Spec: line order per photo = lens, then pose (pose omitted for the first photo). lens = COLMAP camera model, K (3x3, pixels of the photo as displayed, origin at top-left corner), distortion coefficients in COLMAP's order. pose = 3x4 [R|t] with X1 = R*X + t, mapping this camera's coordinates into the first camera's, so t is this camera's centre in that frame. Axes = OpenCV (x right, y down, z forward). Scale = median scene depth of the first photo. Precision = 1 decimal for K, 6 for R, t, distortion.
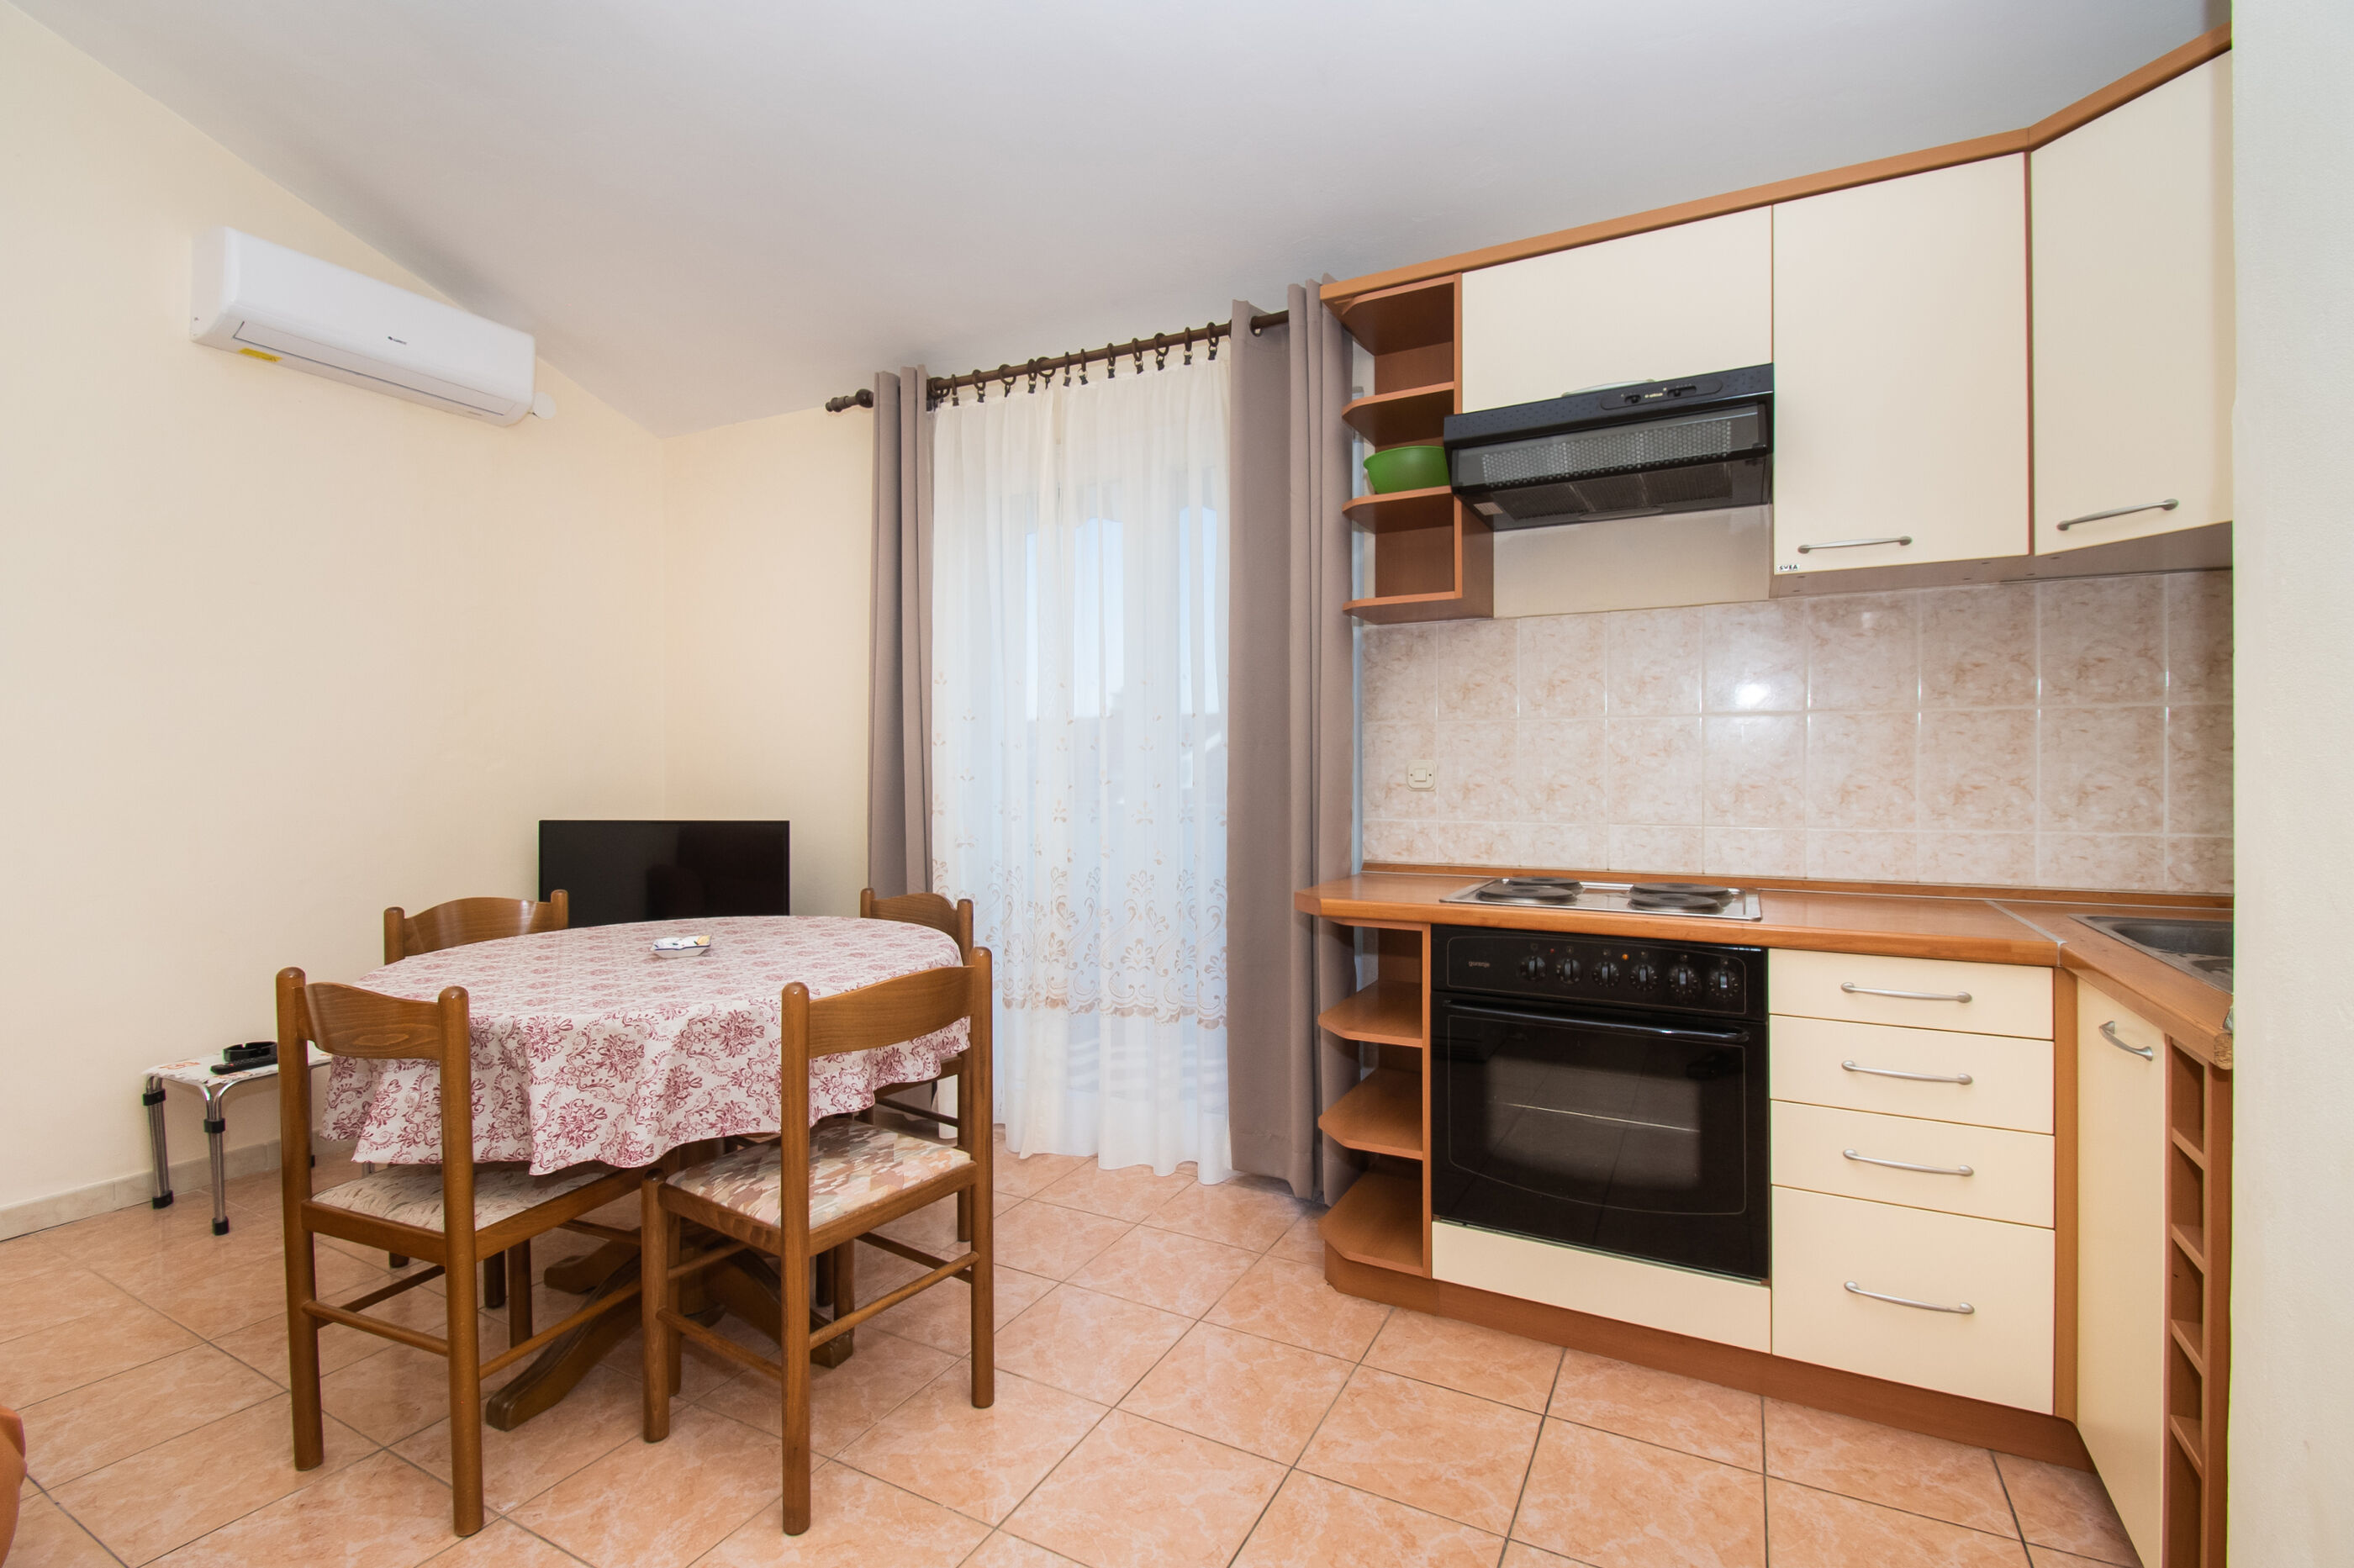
lens RADIAL K [[1155.6, 0, 1107.5], [0, 1155.6, 794.3], [0, 0, 1]] dist [-0.015344, -0.006827]
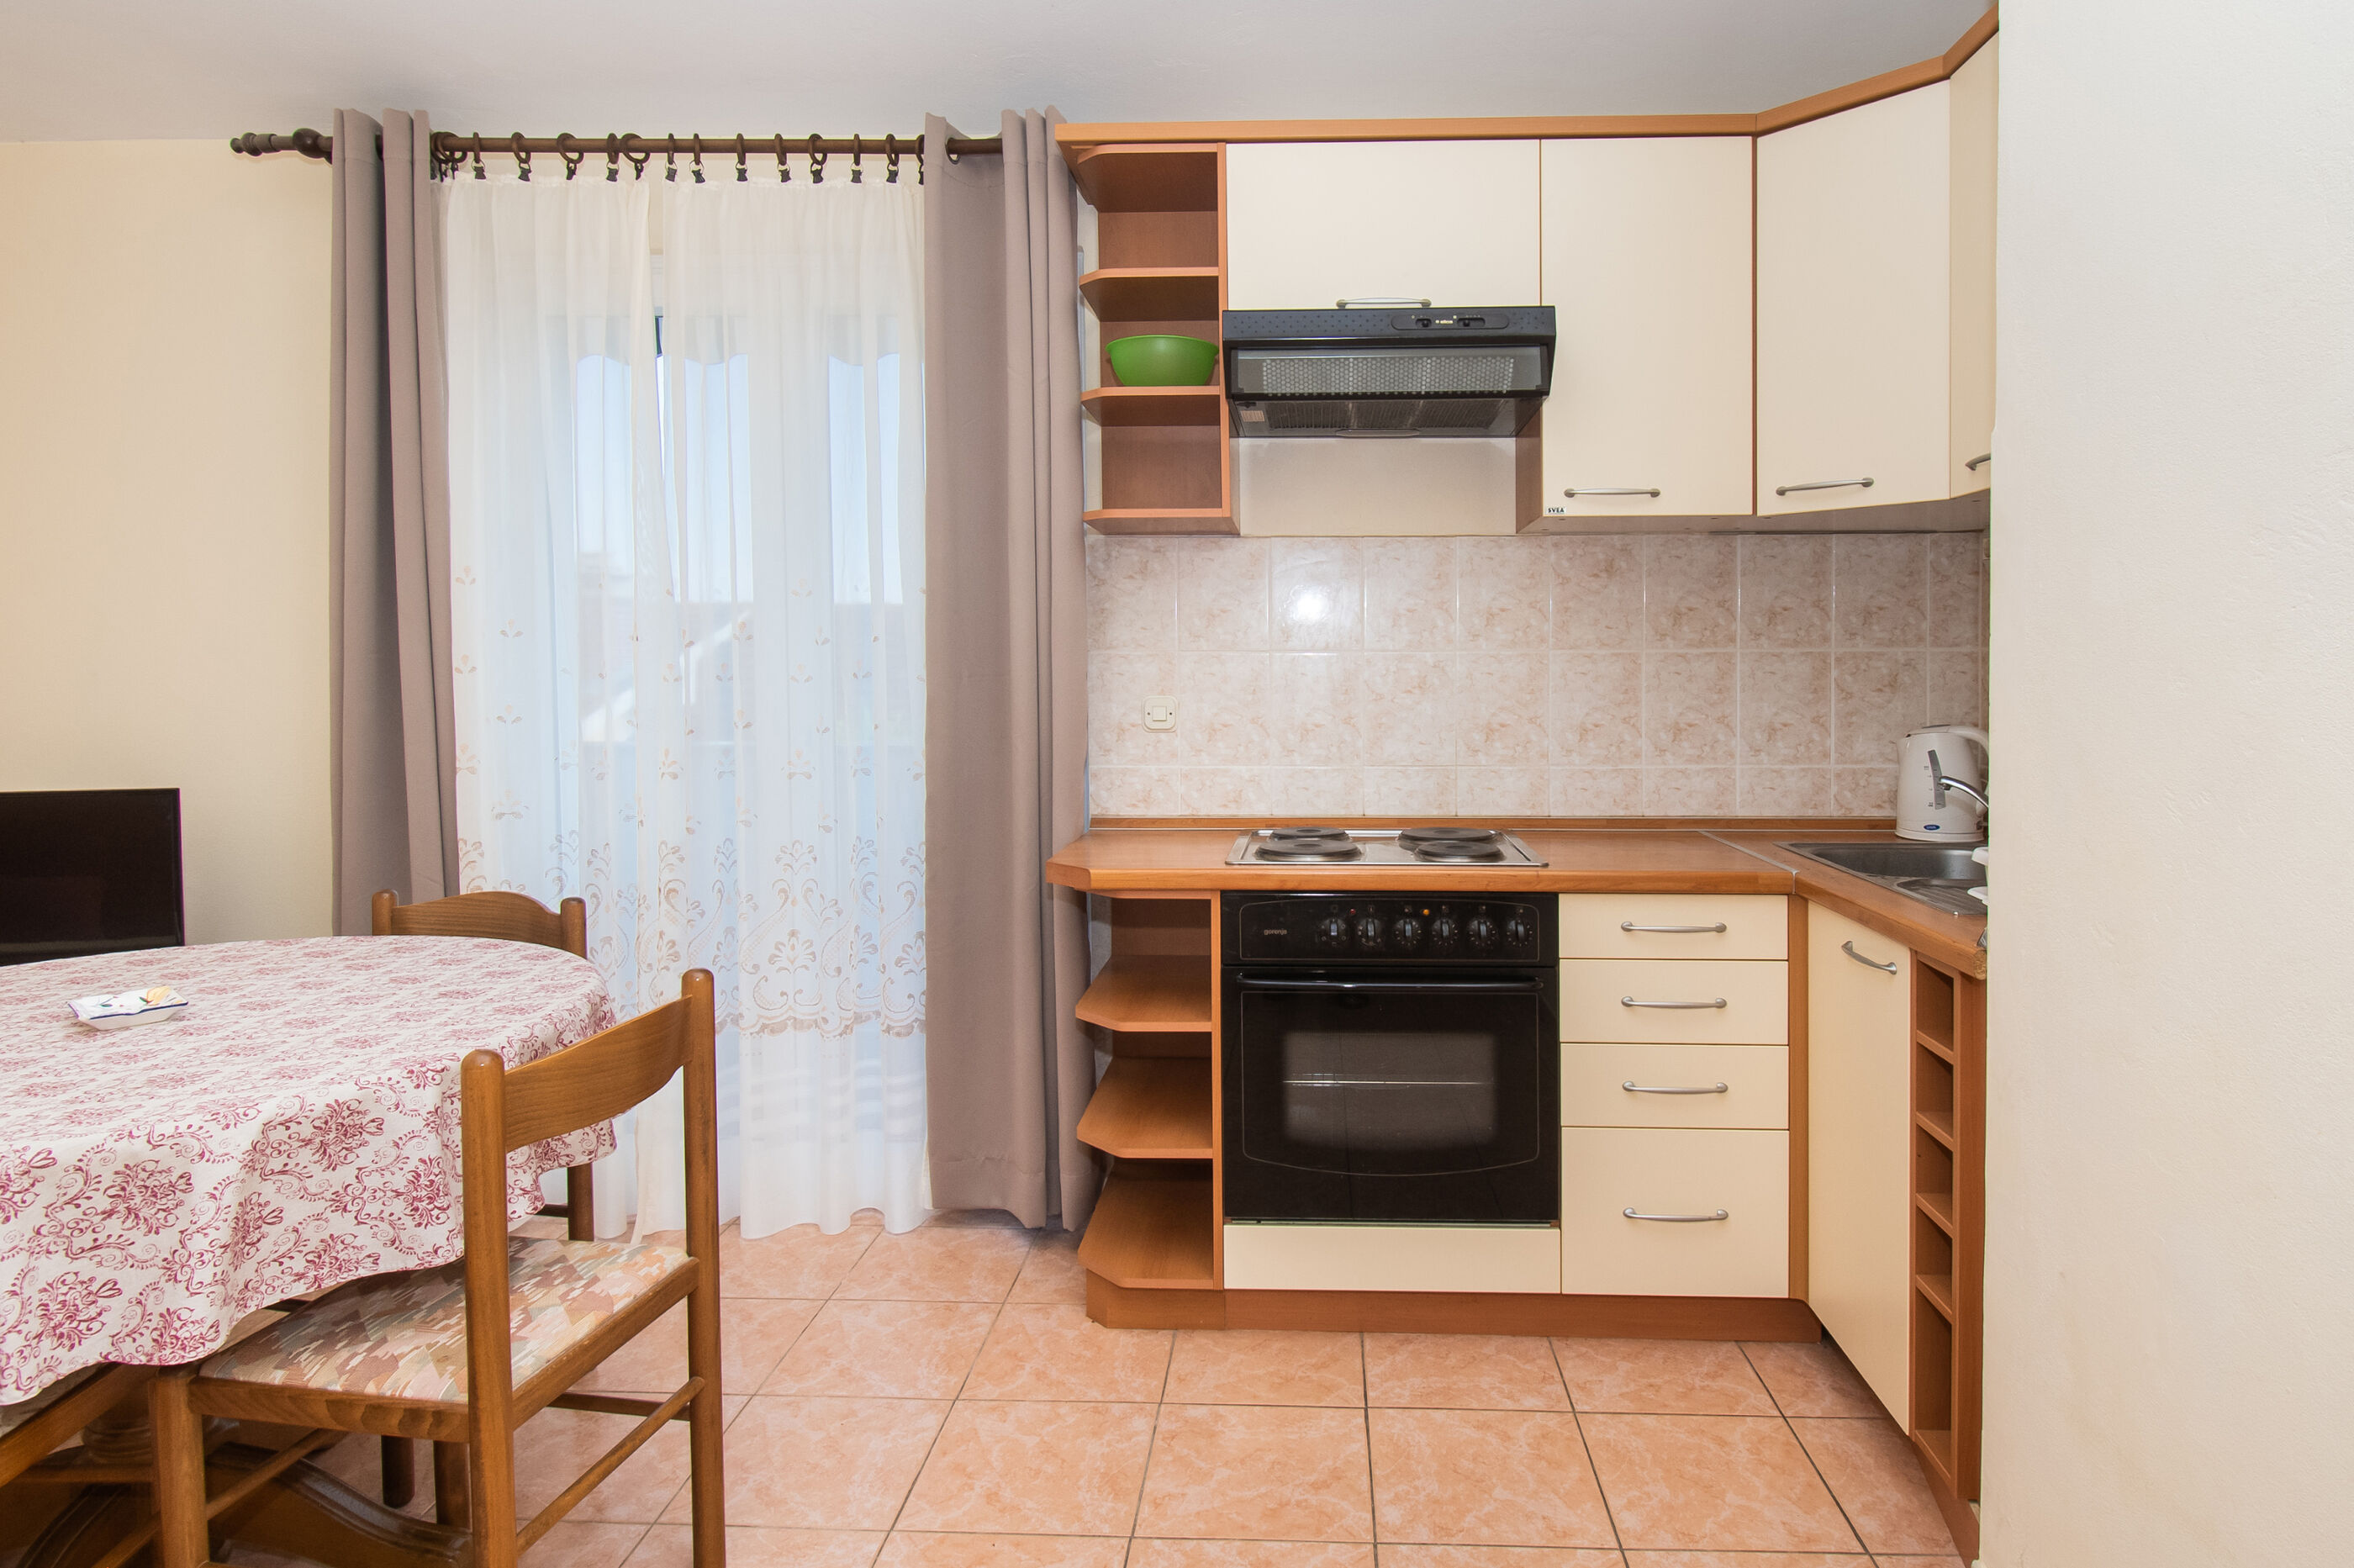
lens RADIAL K [[1486.3, 0, 1261.2], [0, 1486.3, 728.8], [0, 0, 1]] dist [-0.003693, -0.009710]
pose [[0.872079, -0.021867, 0.488877, -0.249883], [0.011054, 0.999627, 0.024993, -0.040018], [-0.489241, -0.016392, 0.871995, -0.005281]]
